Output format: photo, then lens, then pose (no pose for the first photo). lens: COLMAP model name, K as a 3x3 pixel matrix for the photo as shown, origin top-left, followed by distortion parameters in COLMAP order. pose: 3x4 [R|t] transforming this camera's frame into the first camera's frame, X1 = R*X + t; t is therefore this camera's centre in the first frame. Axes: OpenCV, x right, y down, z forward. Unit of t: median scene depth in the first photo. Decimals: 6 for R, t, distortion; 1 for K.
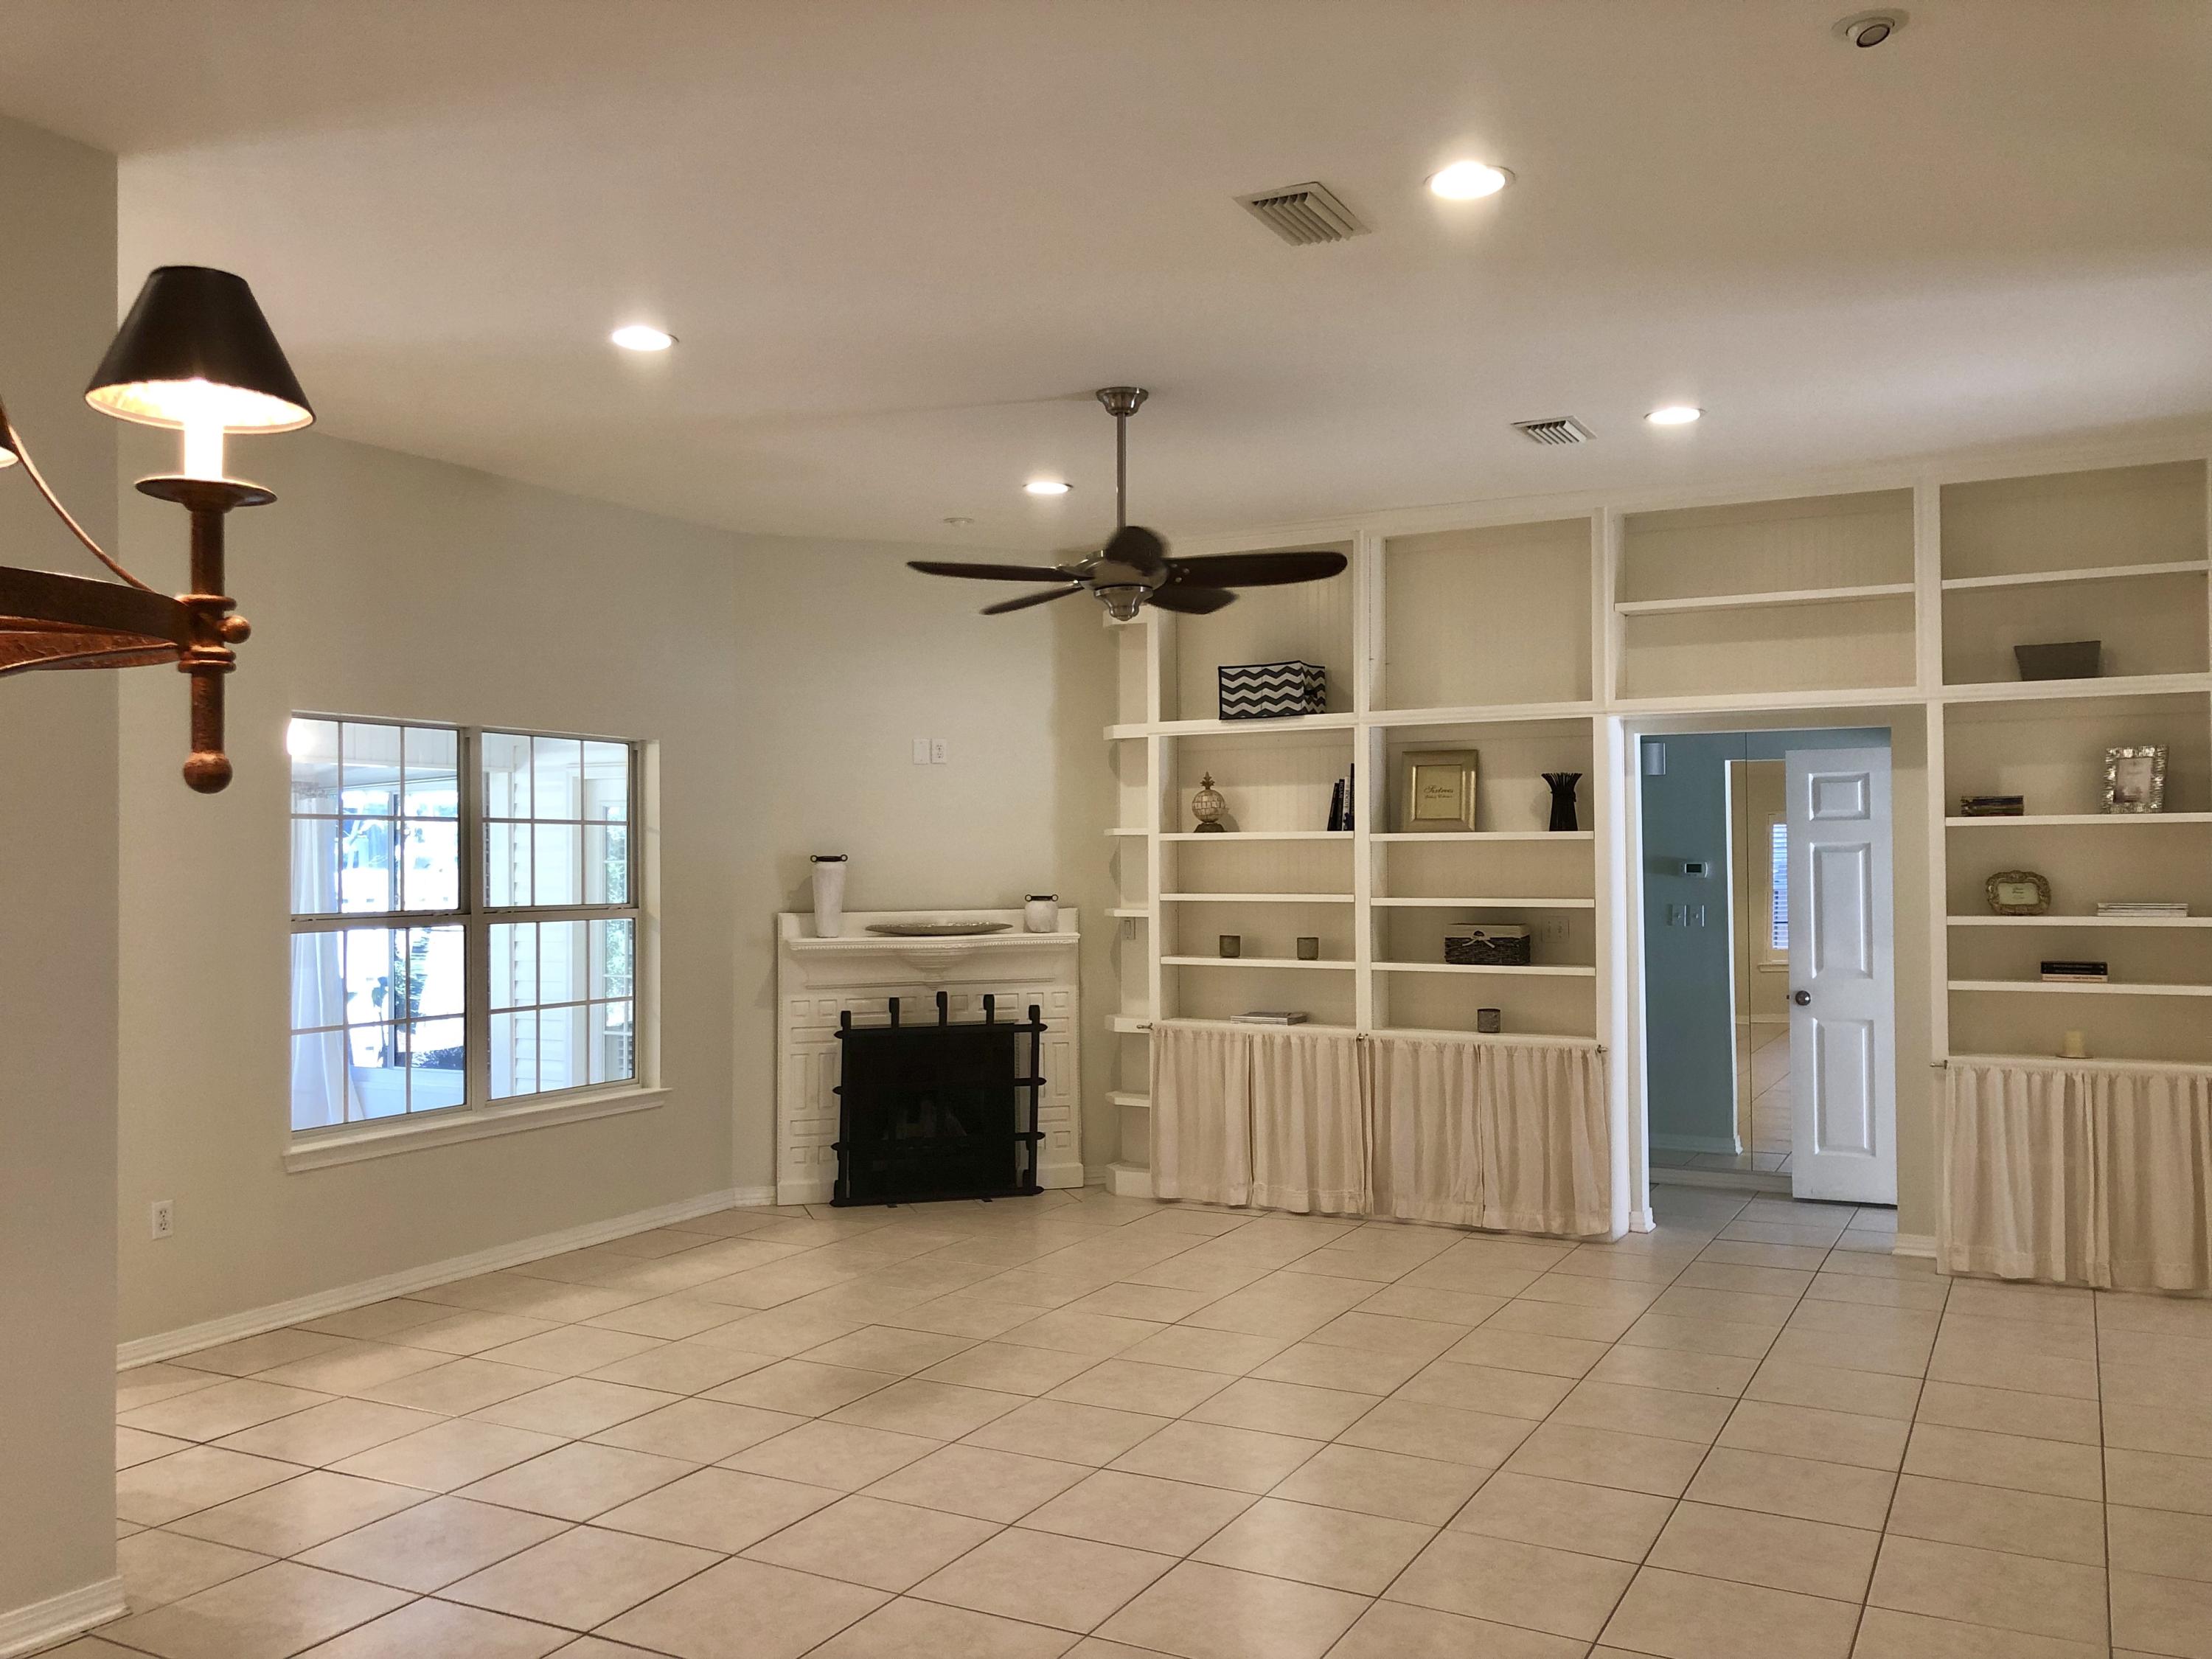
lens RADIAL K [[1807.2, 0, 1107.7], [0, 1807.2, 824.1], [0, 0, 1]] dist [0.044277, -0.013481]
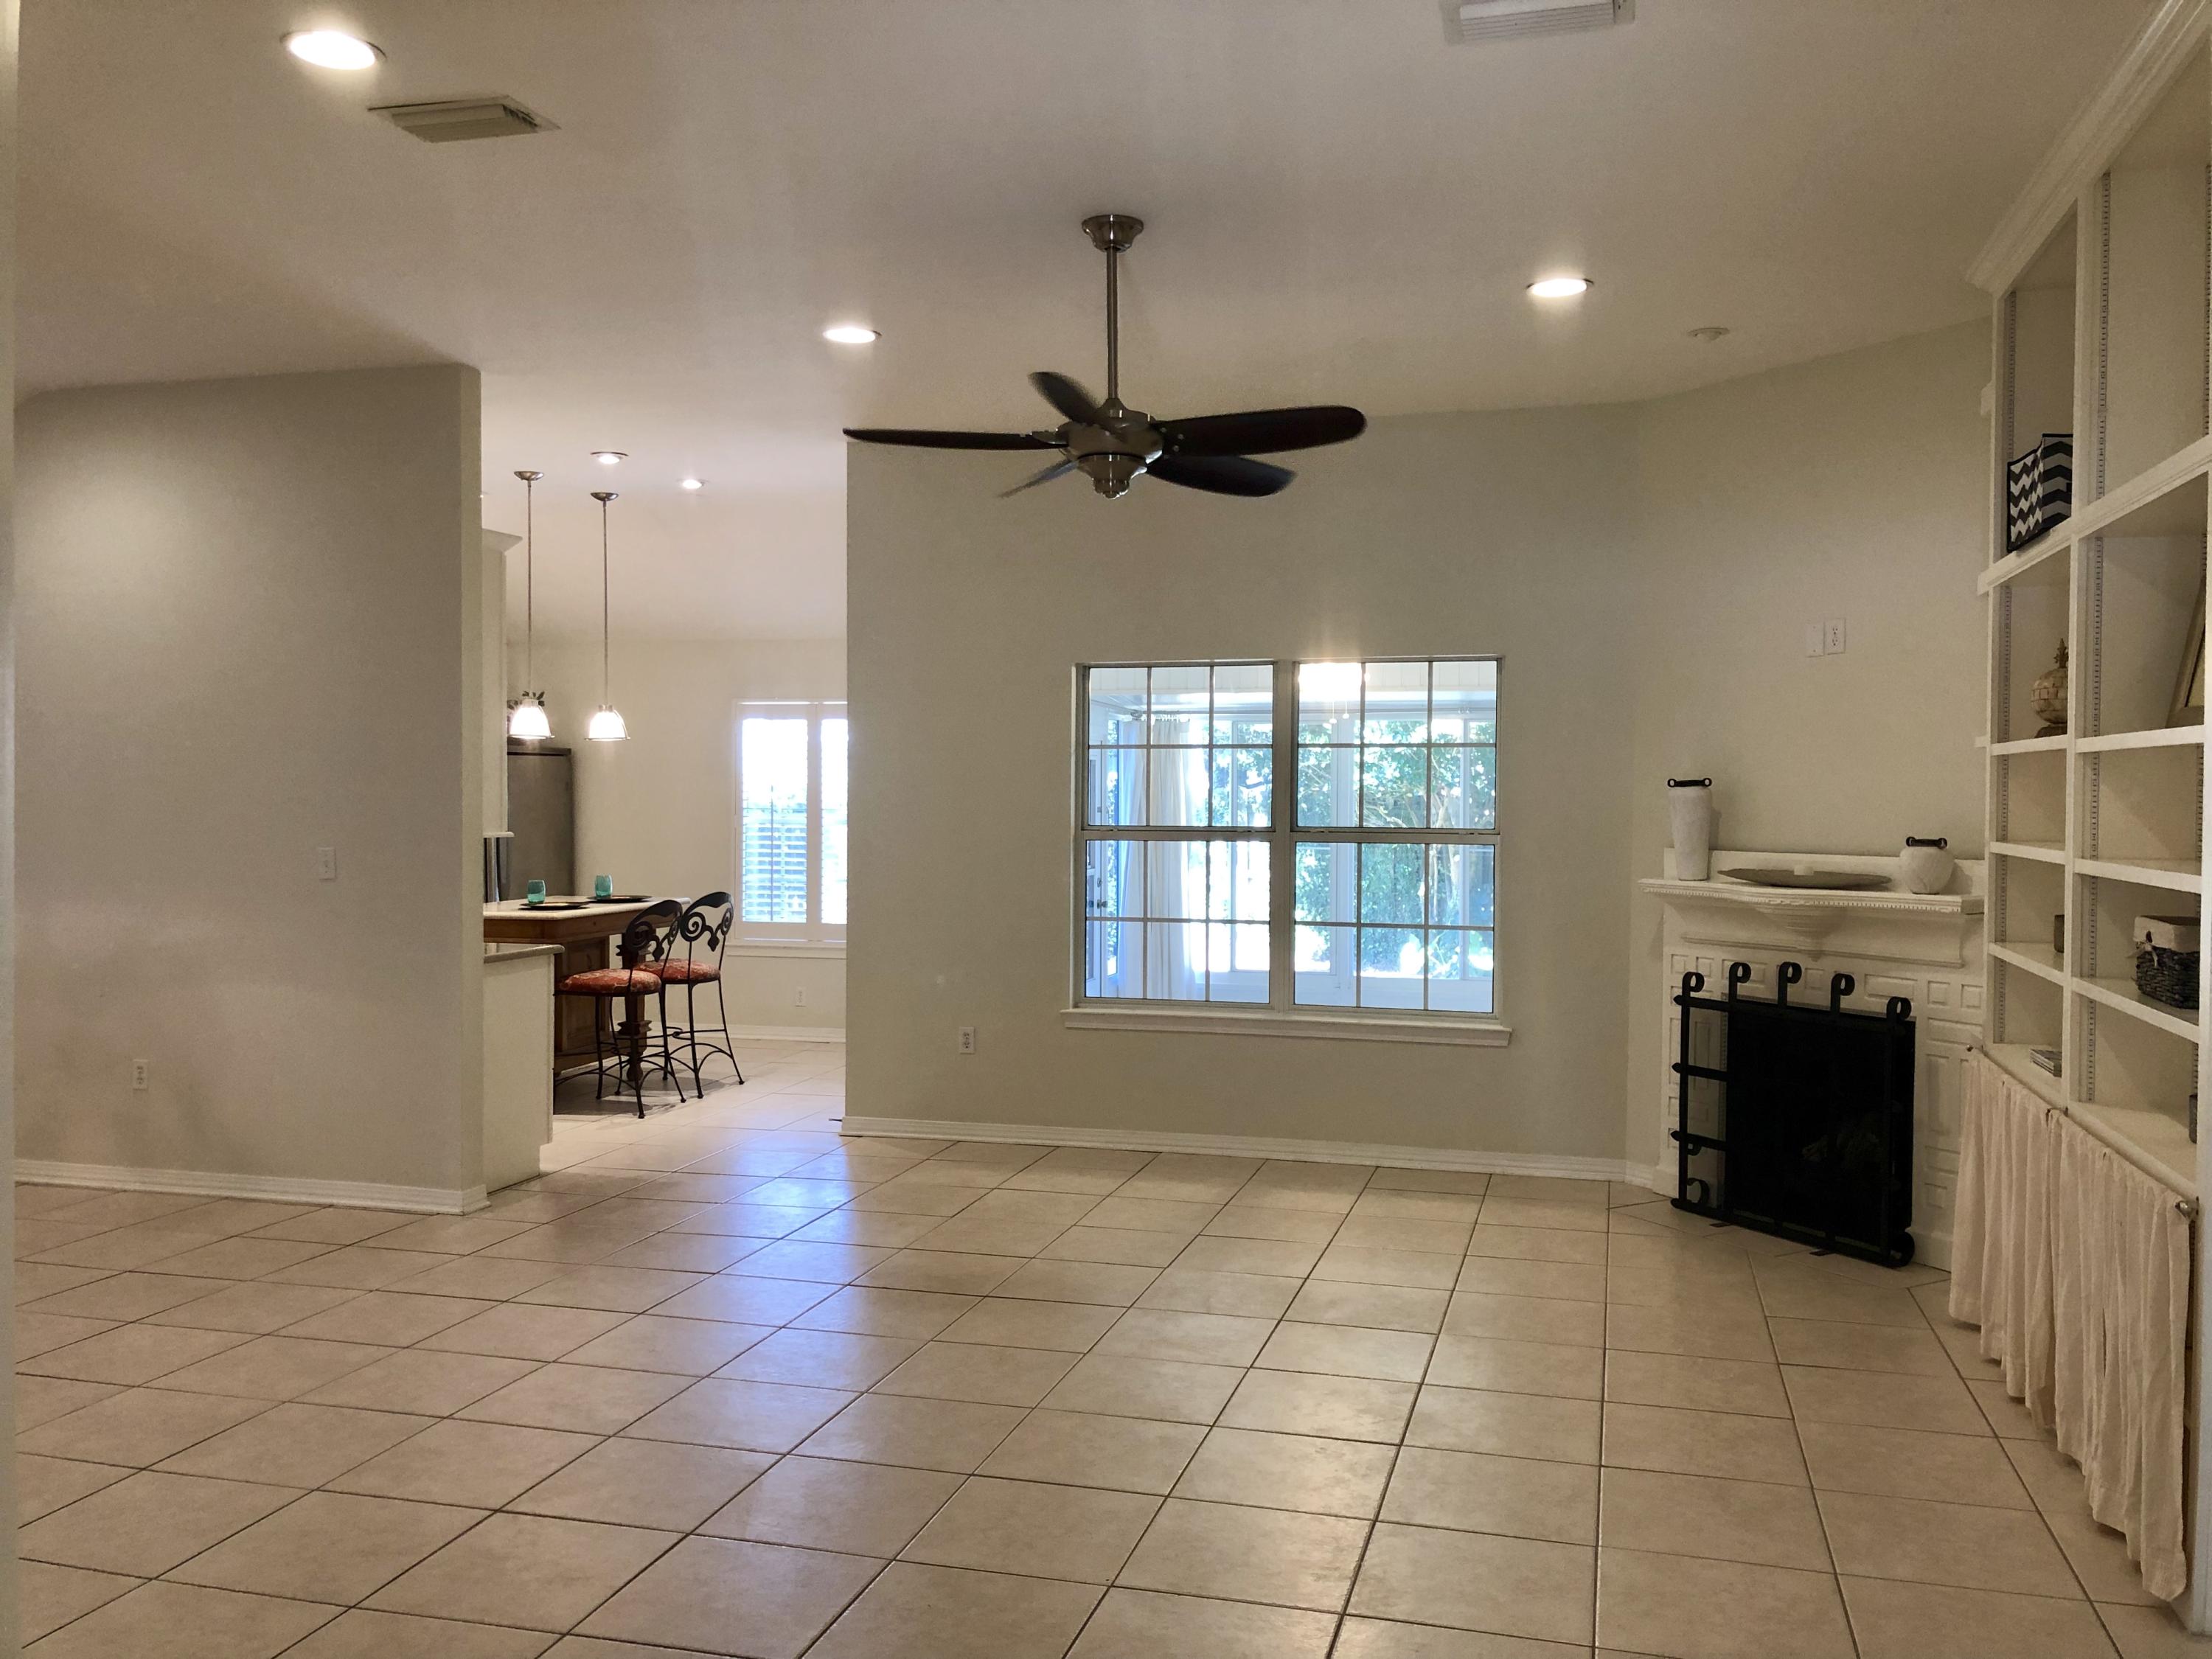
lens RADIAL K [[1807.2, 0, 1107.7], [0, 1807.2, 824.1], [0, 0, 1]] dist [0.044277, -0.013481]
pose [[0.210459, 0.029431, -0.977159, 0.669152], [0.016470, 0.999298, 0.033645, 0.006635], [0.977464, -0.023175, 0.209827, 0.653805]]
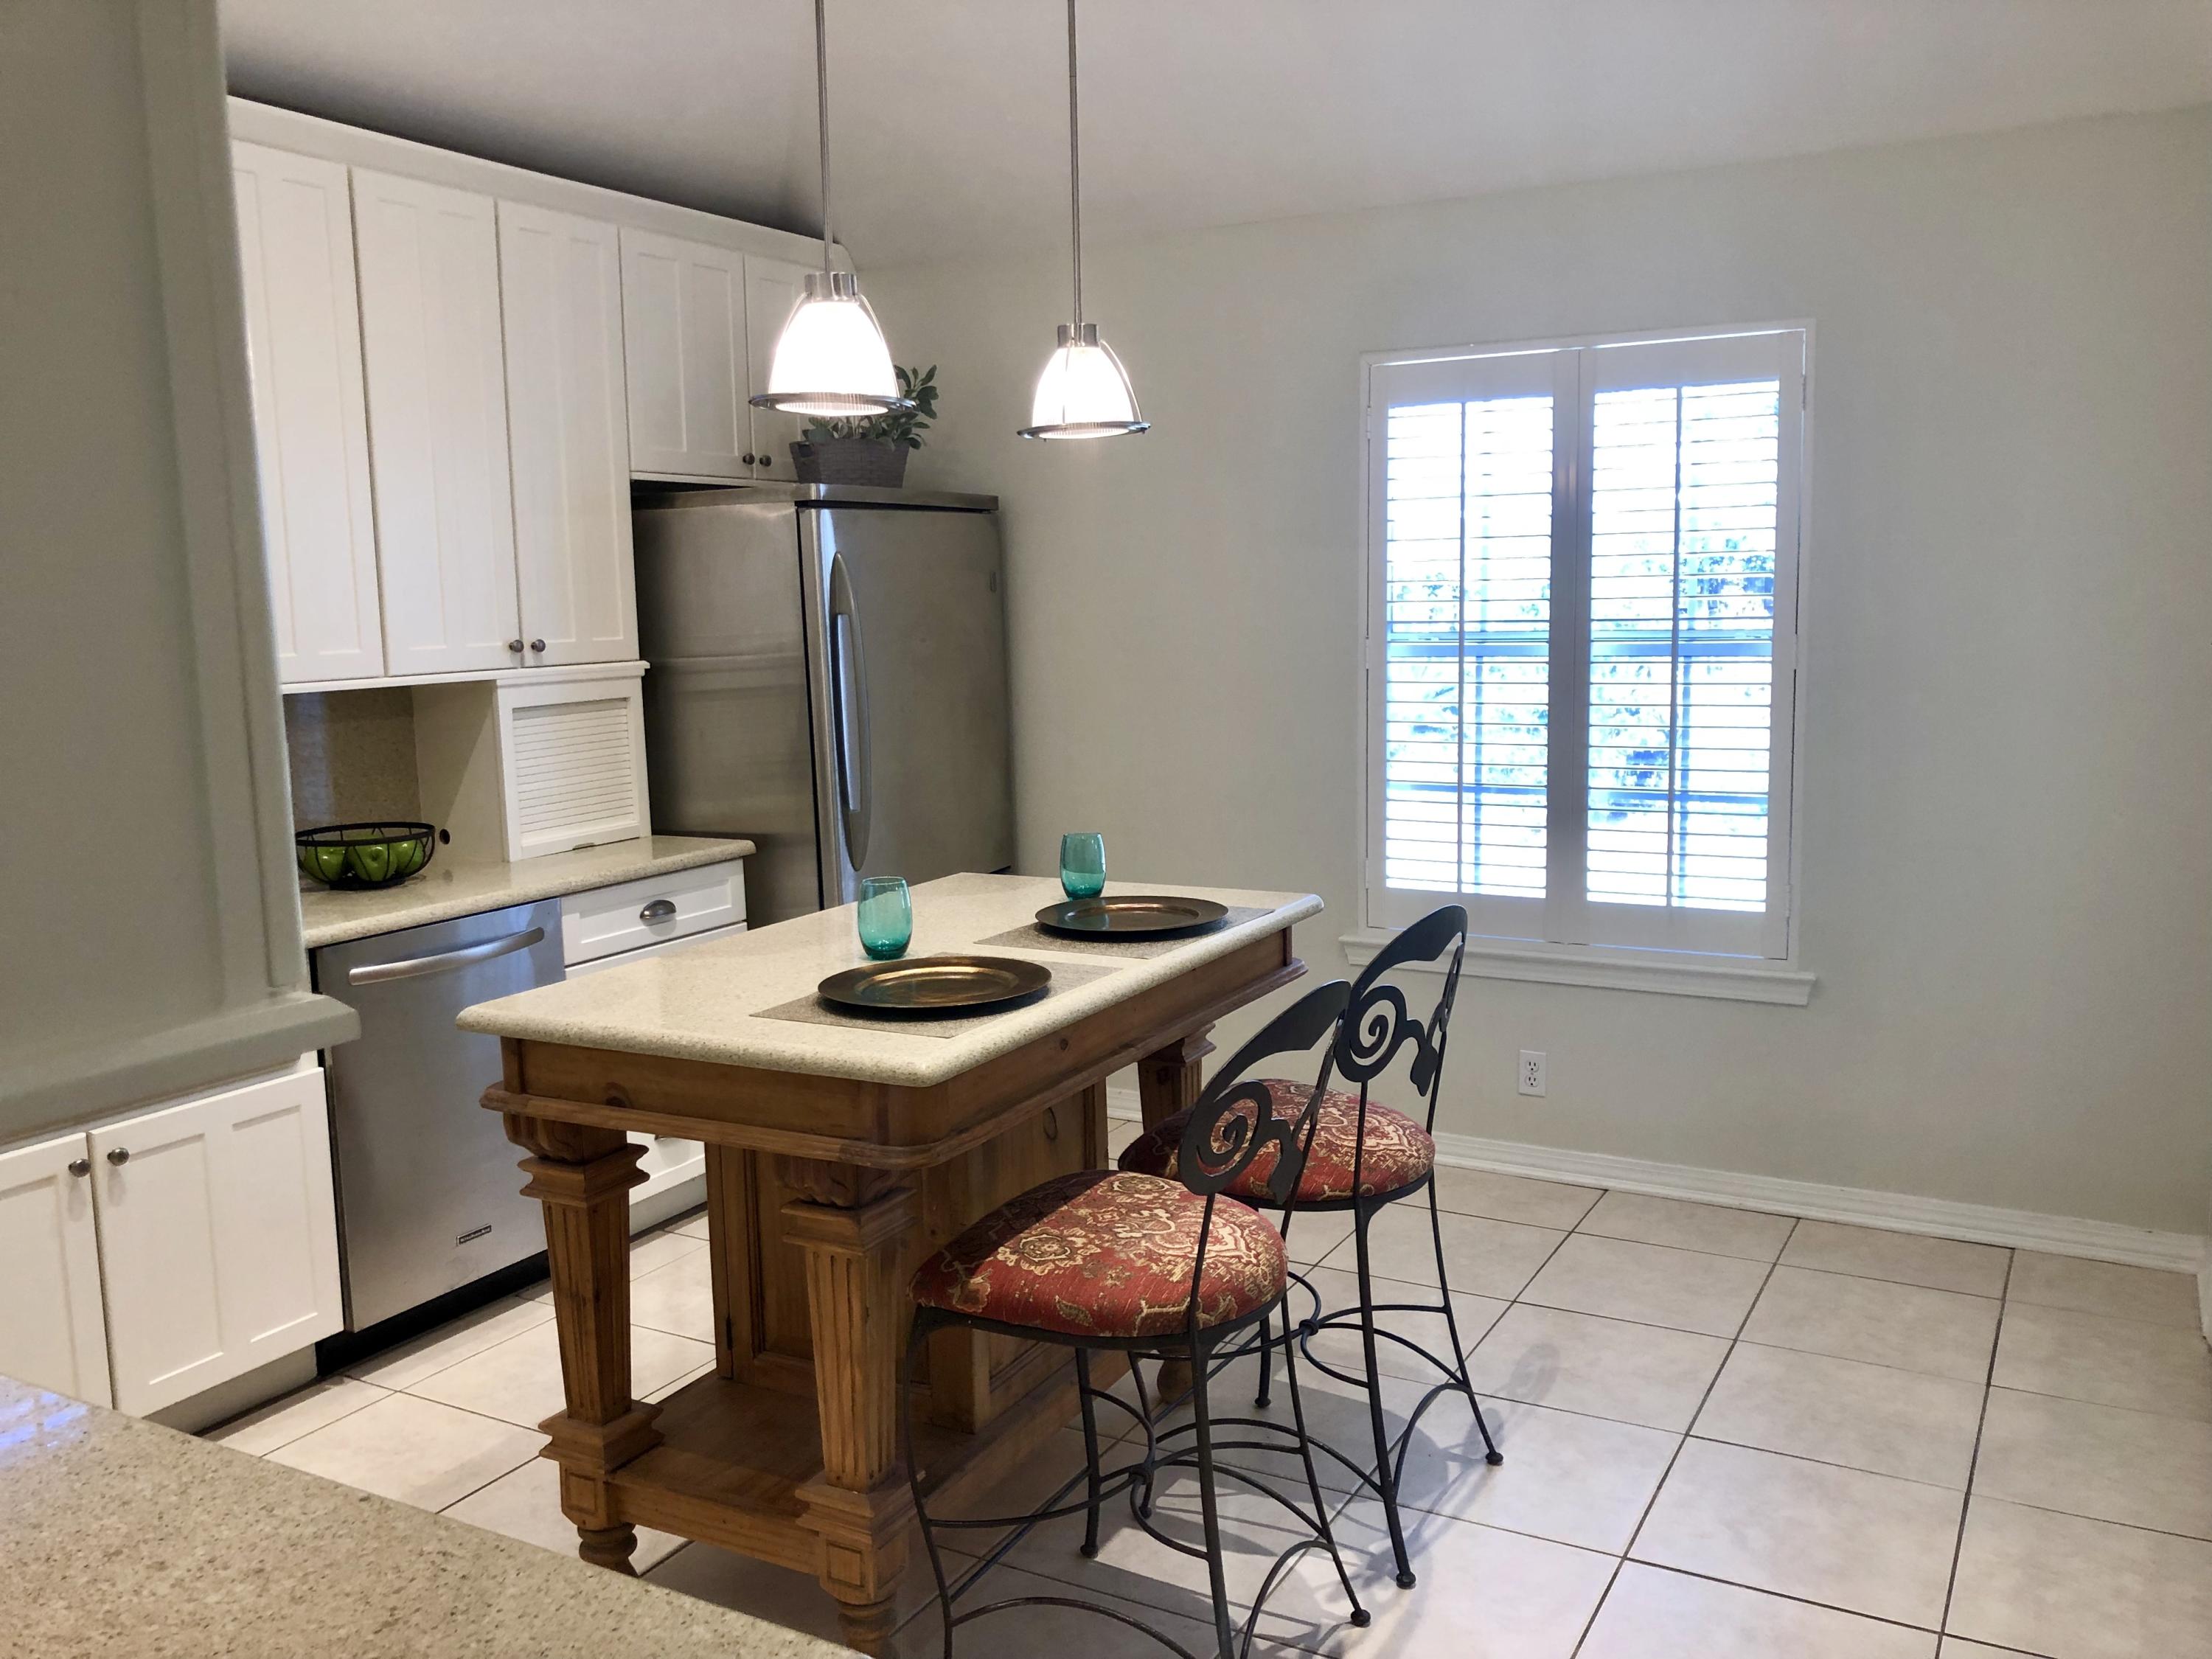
lens RADIAL K [[1807.2, 0, 1107.7], [0, 1807.2, 824.1], [0, 0, 1]] dist [0.044277, -0.013481]
pose [[-0.026252, 0.142954, -0.989381, -0.247512], [0.046476, 0.988827, 0.141640, 0.015379], [0.998574, -0.042264, -0.032602, 0.593420]]
